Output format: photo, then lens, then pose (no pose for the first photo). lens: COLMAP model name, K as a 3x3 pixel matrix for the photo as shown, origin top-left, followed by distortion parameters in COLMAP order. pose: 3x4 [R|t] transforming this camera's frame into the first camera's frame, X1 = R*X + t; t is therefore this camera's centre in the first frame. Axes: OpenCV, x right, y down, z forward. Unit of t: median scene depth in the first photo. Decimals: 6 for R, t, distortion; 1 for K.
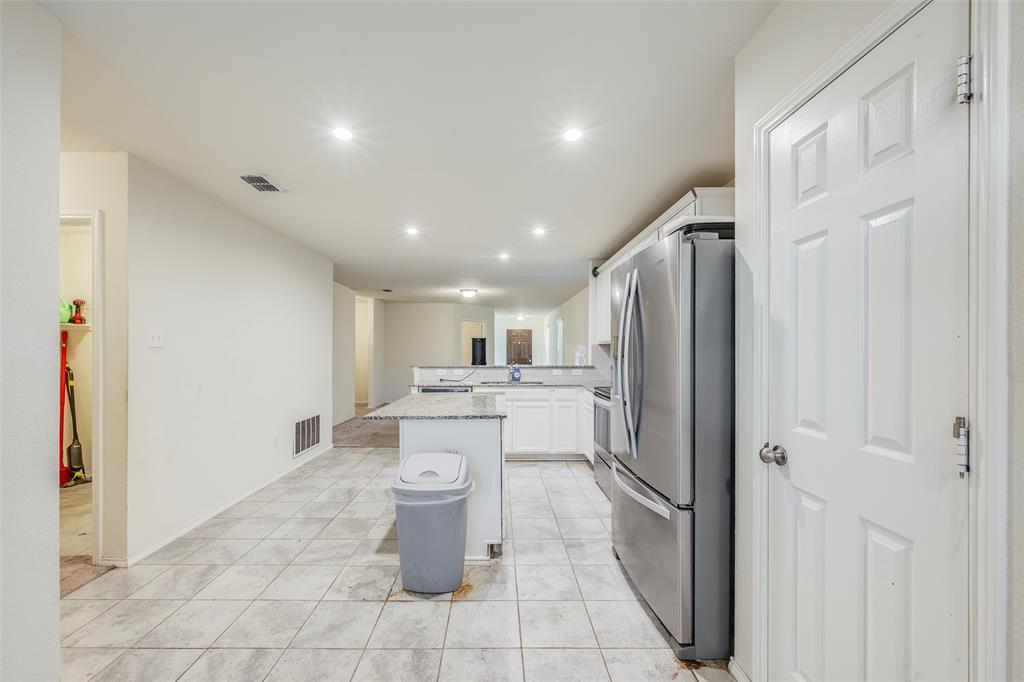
lens RADIAL K [[406.7, 0, 500.6], [0, 406.7, 355.6], [0, 0, 1]] dist [-0.001837, 0.000462]
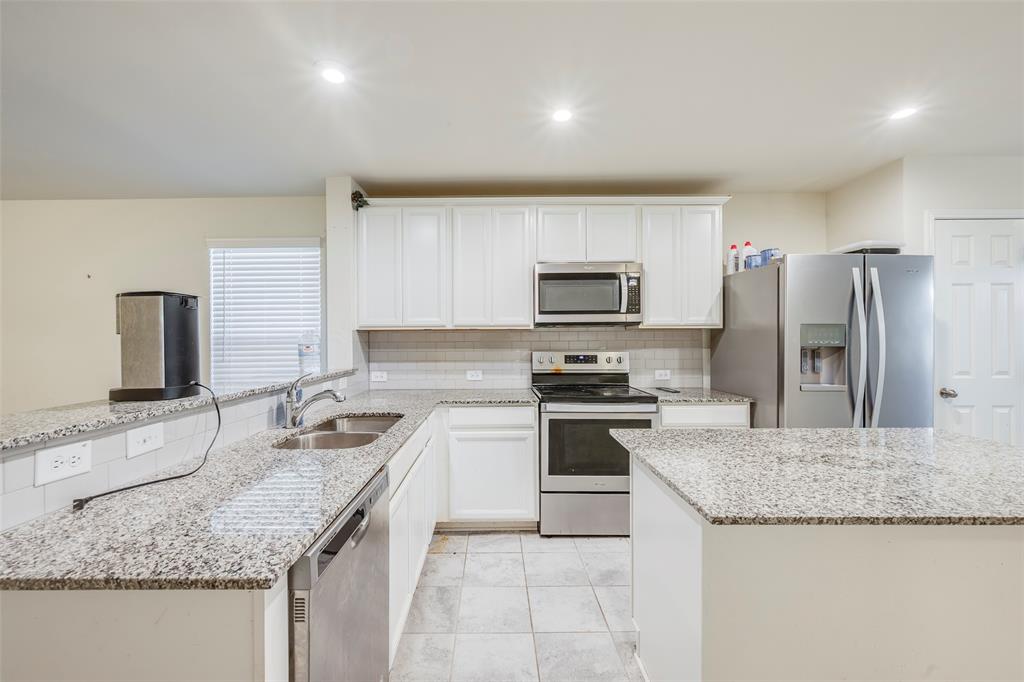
lens RADIAL K [[406.7, 0, 501.8], [0, 406.7, 345.4], [0, 0, 1]] dist [-0.001837, 0.000462]
pose [[0.014369, -0.013733, 0.999802, -0.325953], [0.017875, 0.999749, 0.013475, -0.010766], [-0.999737, 0.017678, 0.014611, 0.798456]]
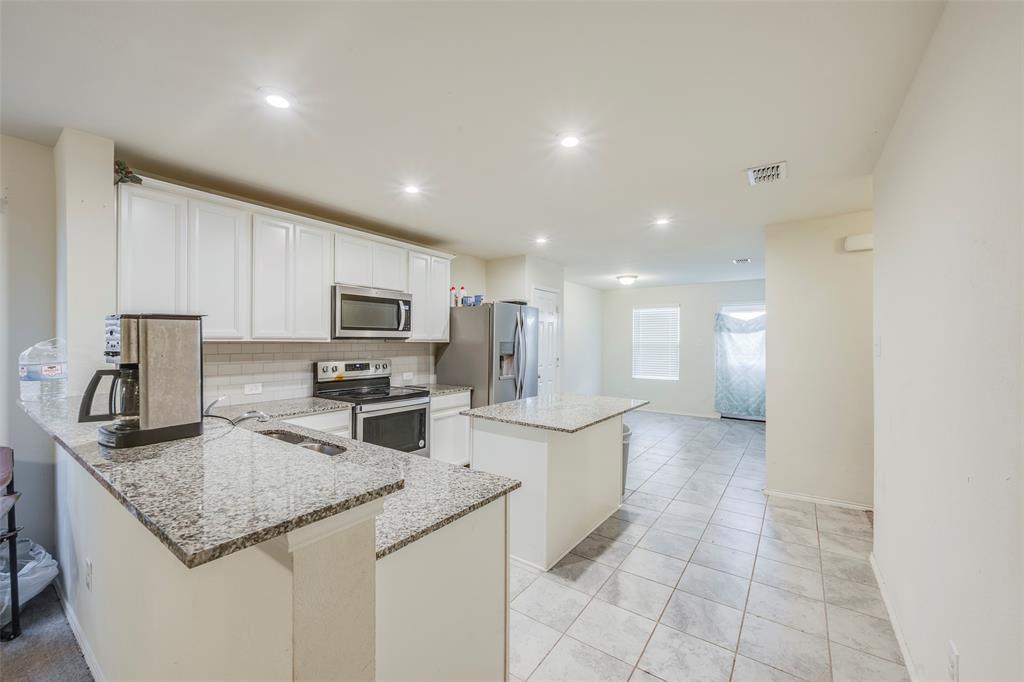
lens RADIAL K [[406.7, 0, 503.5], [0, 406.7, 348.3], [0, 0, 1]] dist [-0.001837, 0.000462]
pose [[-0.801120, -0.017205, 0.598257, -0.351257], [0.000386, 0.999572, 0.029263, -0.033818], [-0.598504, 0.023675, -0.800770, 1.108326]]
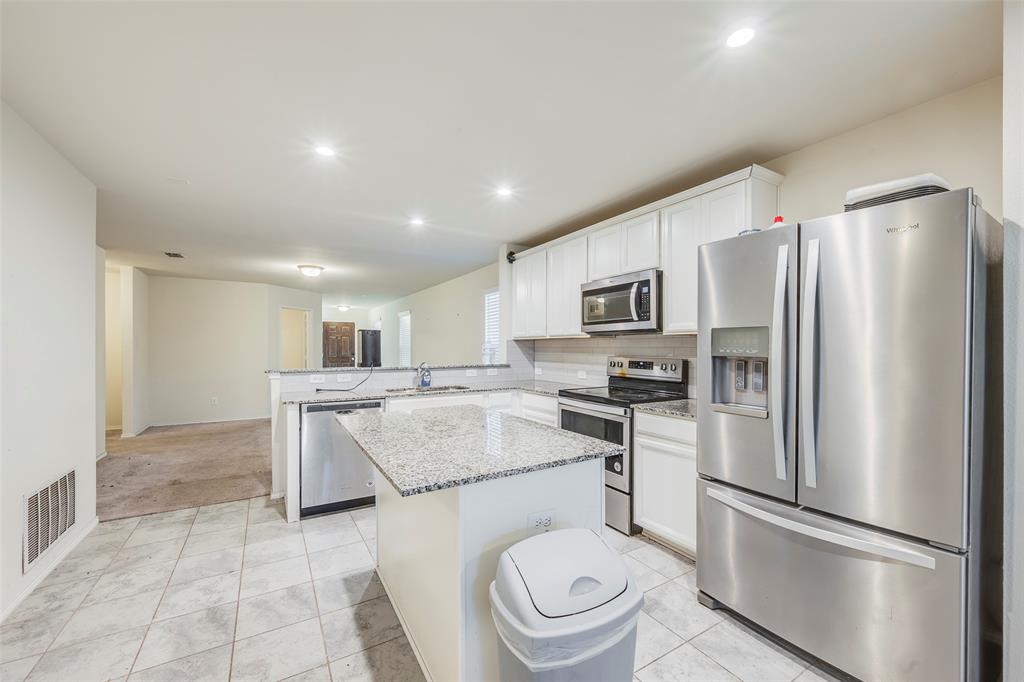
lens RADIAL K [[406.7, 0, 511.6], [0, 406.7, 346.9], [0, 0, 1]] dist [-0.001837, 0.000462]
pose [[0.860437, -0.002095, 0.509552, -0.215417], [0.008032, 0.999923, -0.009452, -0.003974], [-0.509493, 0.012225, 0.860388, 0.244526]]
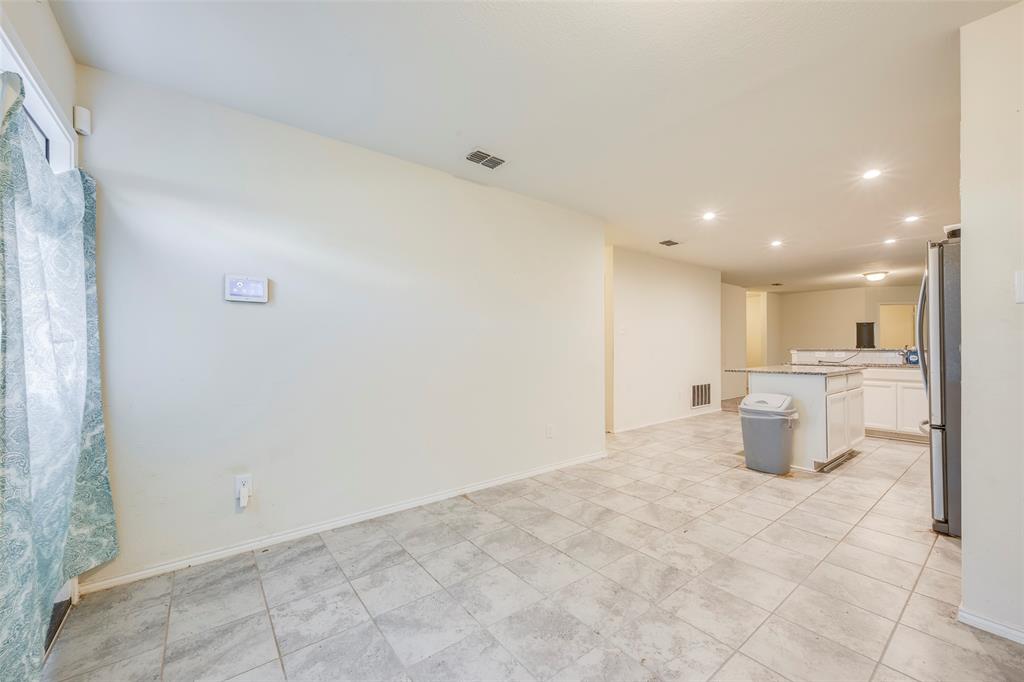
lens RADIAL K [[406.7, 0, 506.2], [0, 406.7, 336.9], [0, 0, 1]] dist [-0.001837, 0.000462]
pose [[0.605240, -0.022747, -0.795718, 0.225434], [-0.005320, 0.999454, -0.032618, 0.033804], [0.796025, 0.023975, 0.604788, -0.372373]]
